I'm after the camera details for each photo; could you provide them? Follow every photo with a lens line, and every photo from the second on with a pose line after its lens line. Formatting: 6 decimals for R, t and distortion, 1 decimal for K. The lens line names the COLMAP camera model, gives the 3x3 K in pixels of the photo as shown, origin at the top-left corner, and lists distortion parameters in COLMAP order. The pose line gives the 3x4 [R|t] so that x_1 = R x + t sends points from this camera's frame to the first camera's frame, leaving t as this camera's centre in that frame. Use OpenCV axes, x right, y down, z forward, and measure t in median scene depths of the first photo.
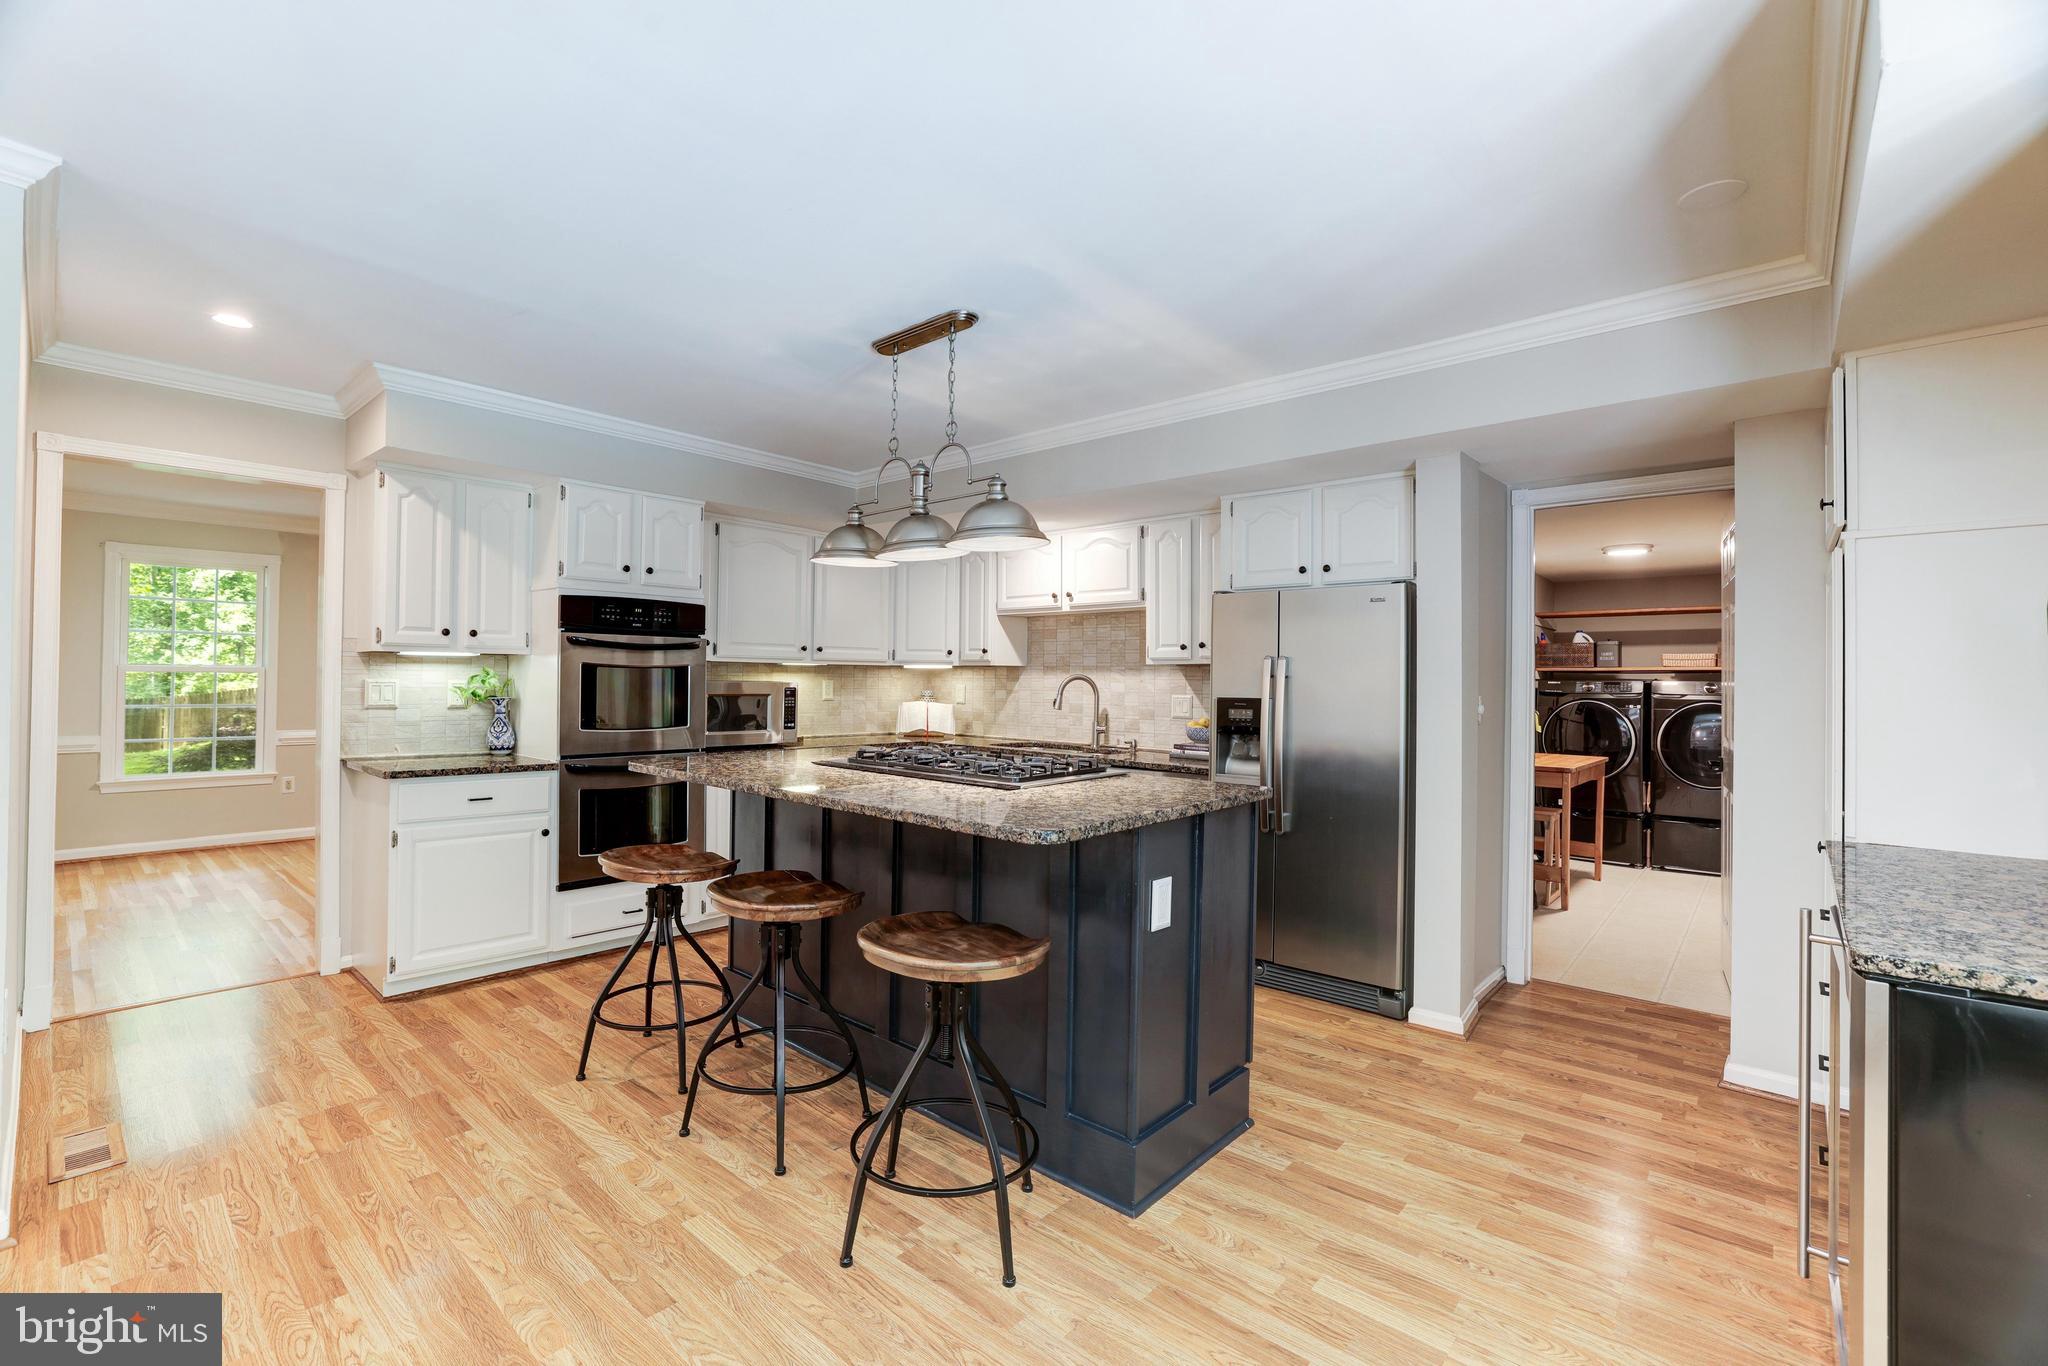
lens RADIAL K [[880.9, 0, 986.9], [0, 880.9, 659.7], [0, 0, 1]] dist [-0.024354, 0.010621]
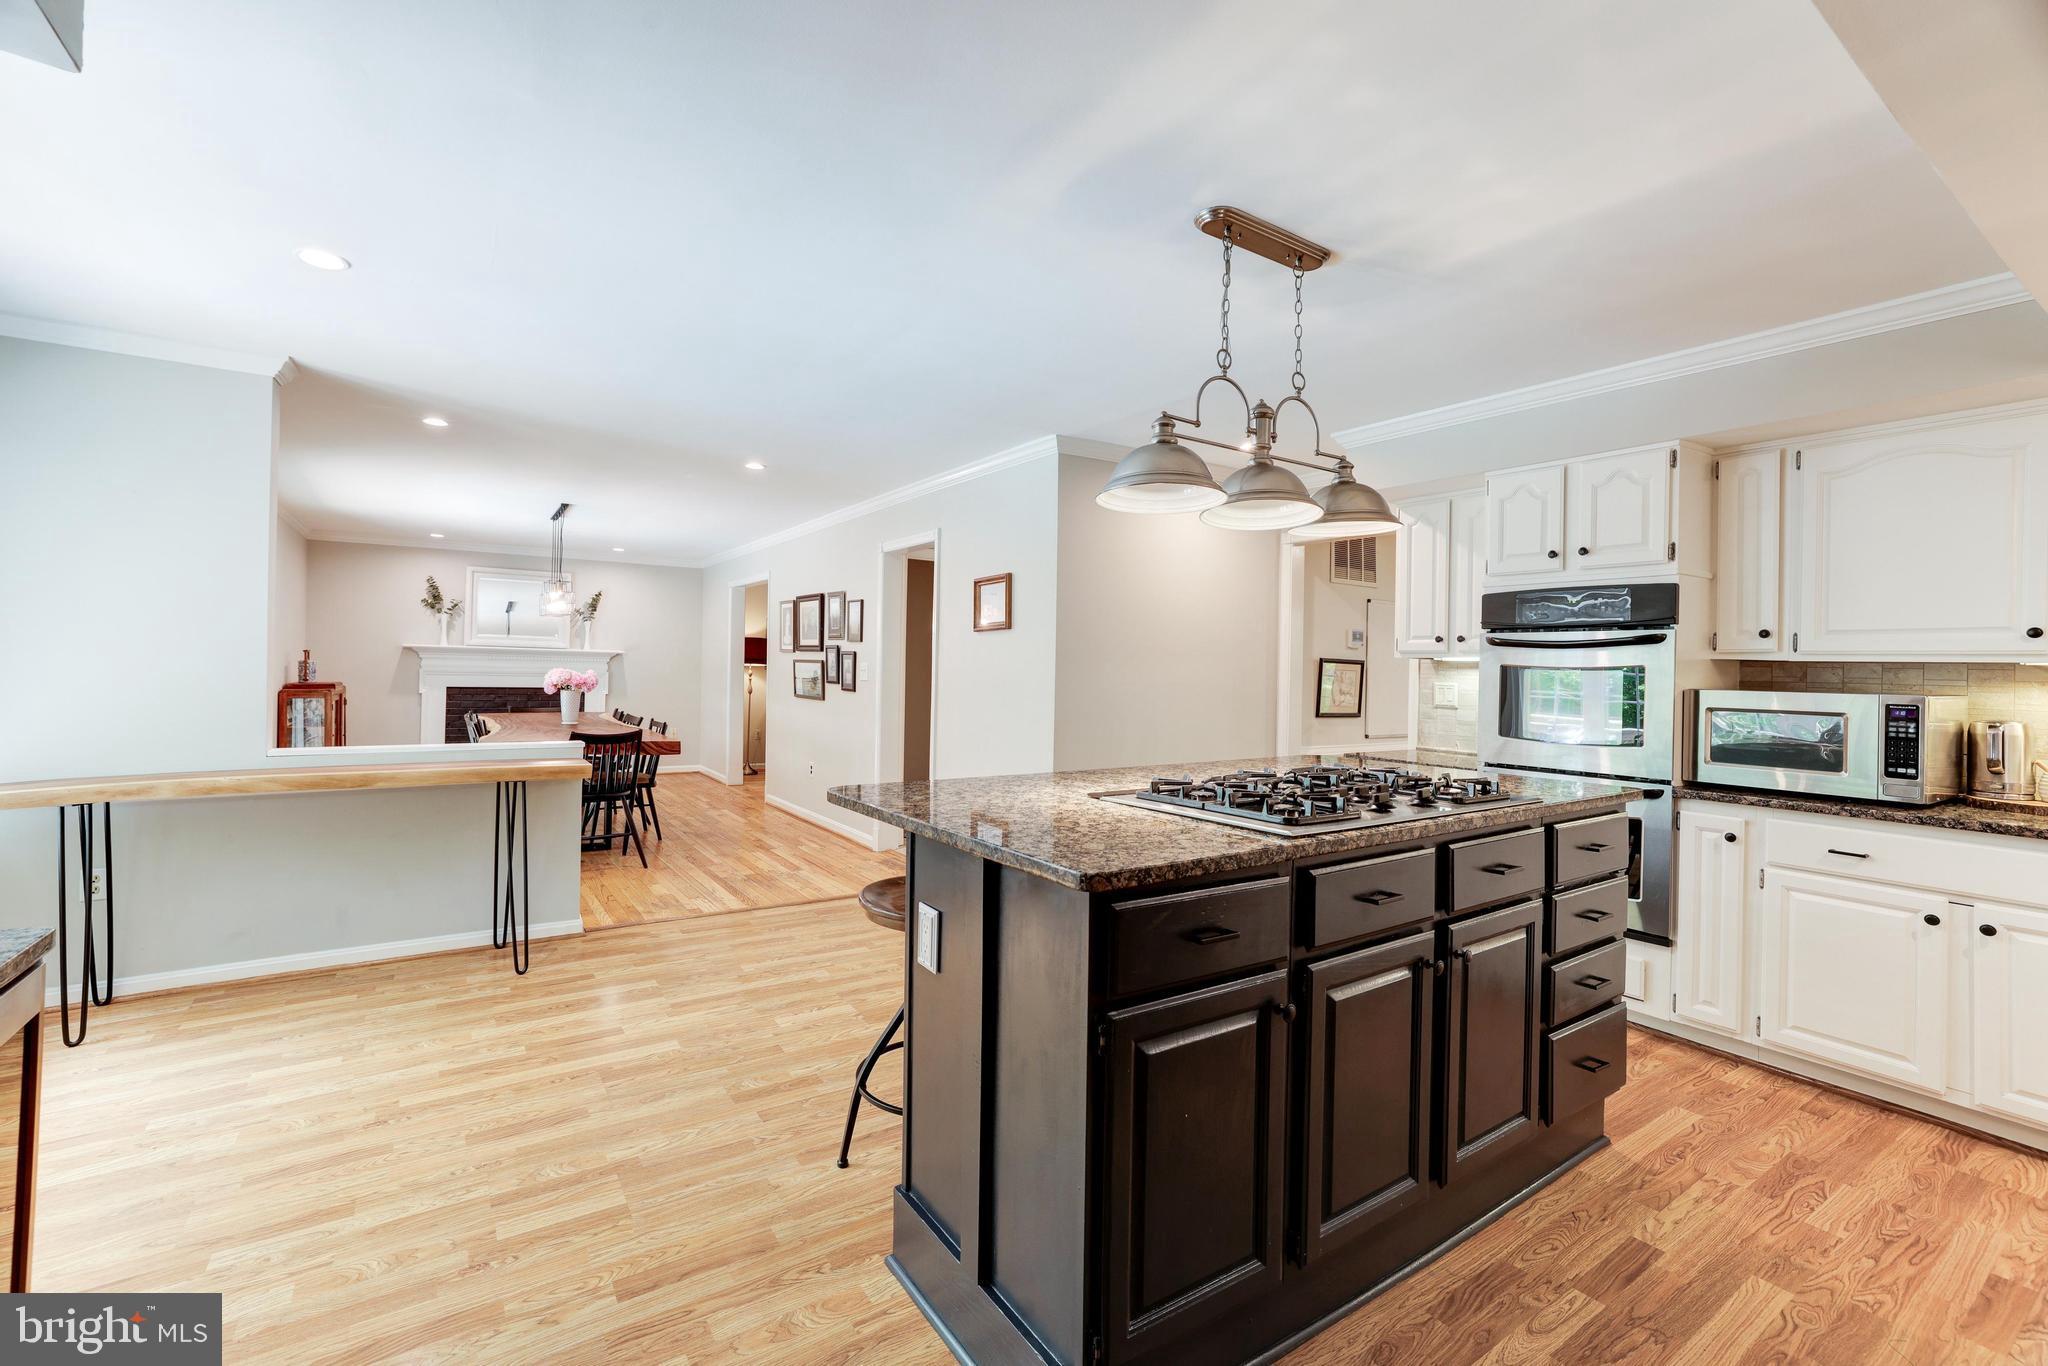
lens RADIAL K [[880.9, 0, 1041.8], [0, 880.9, 665.0], [0, 0, 1]] dist [-0.024354, 0.010621]
pose [[-0.213852, -0.022910, -0.976597, 0.445960], [-0.002758, 0.999735, -0.022848, 0.021678], [0.976862, -0.002192, -0.213858, 0.589880]]
